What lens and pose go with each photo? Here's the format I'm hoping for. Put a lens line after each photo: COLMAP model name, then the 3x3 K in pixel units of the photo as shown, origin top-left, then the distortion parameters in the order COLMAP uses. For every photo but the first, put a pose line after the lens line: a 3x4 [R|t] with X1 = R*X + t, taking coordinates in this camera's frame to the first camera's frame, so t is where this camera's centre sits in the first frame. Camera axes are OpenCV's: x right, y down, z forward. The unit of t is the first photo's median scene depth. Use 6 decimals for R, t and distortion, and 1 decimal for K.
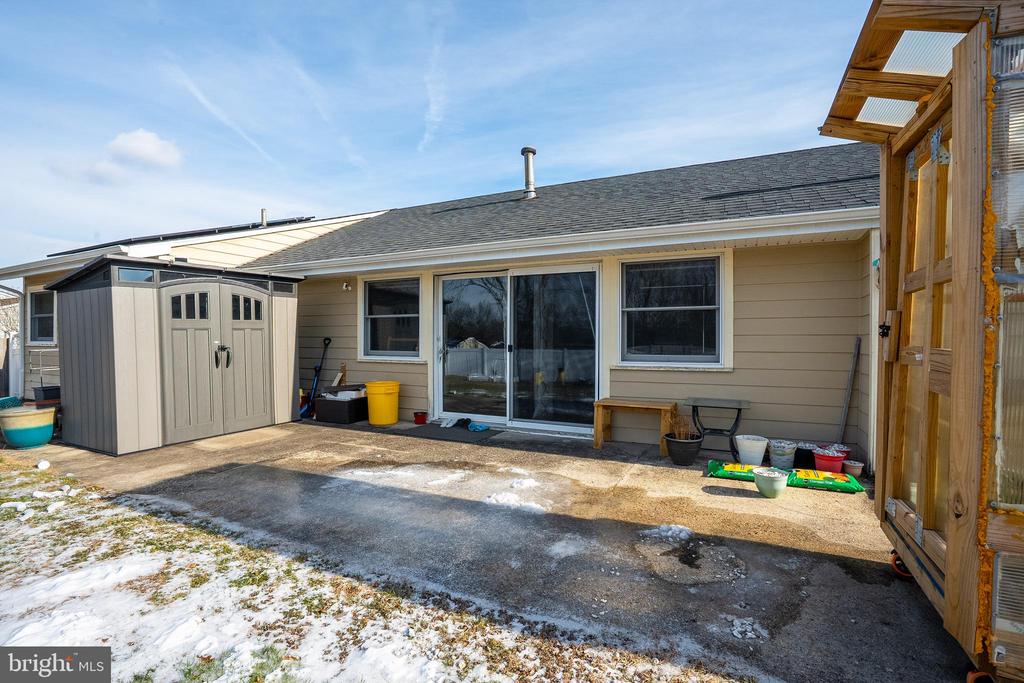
lens RADIAL K [[467.4, 0, 509.5], [0, 467.4, 345.4], [0, 0, 1]] dist [-0.005122, 0.000127]
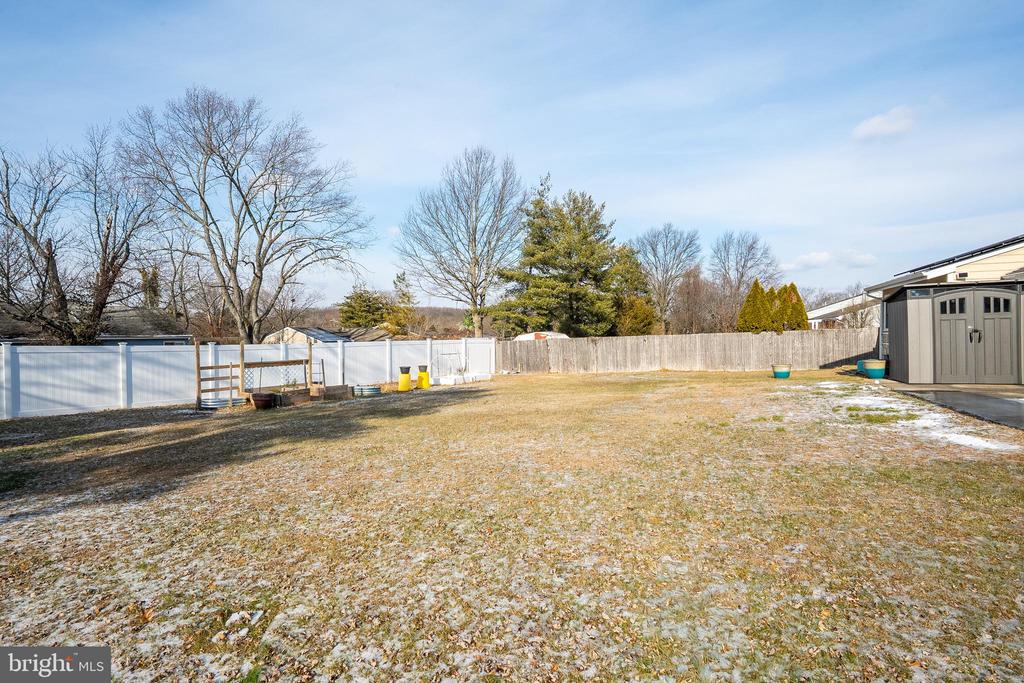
lens RADIAL K [[510.5, 0, 507.8], [0, 510.5, 334.7], [0, 0, 1]] dist [-0.005466, -0.000010]
pose [[0.112929, -0.003039, -0.993598, 0.987891], [-0.017183, 0.999840, -0.005011, 0.058066], [0.993454, 0.017639, 0.112859, -0.842053]]
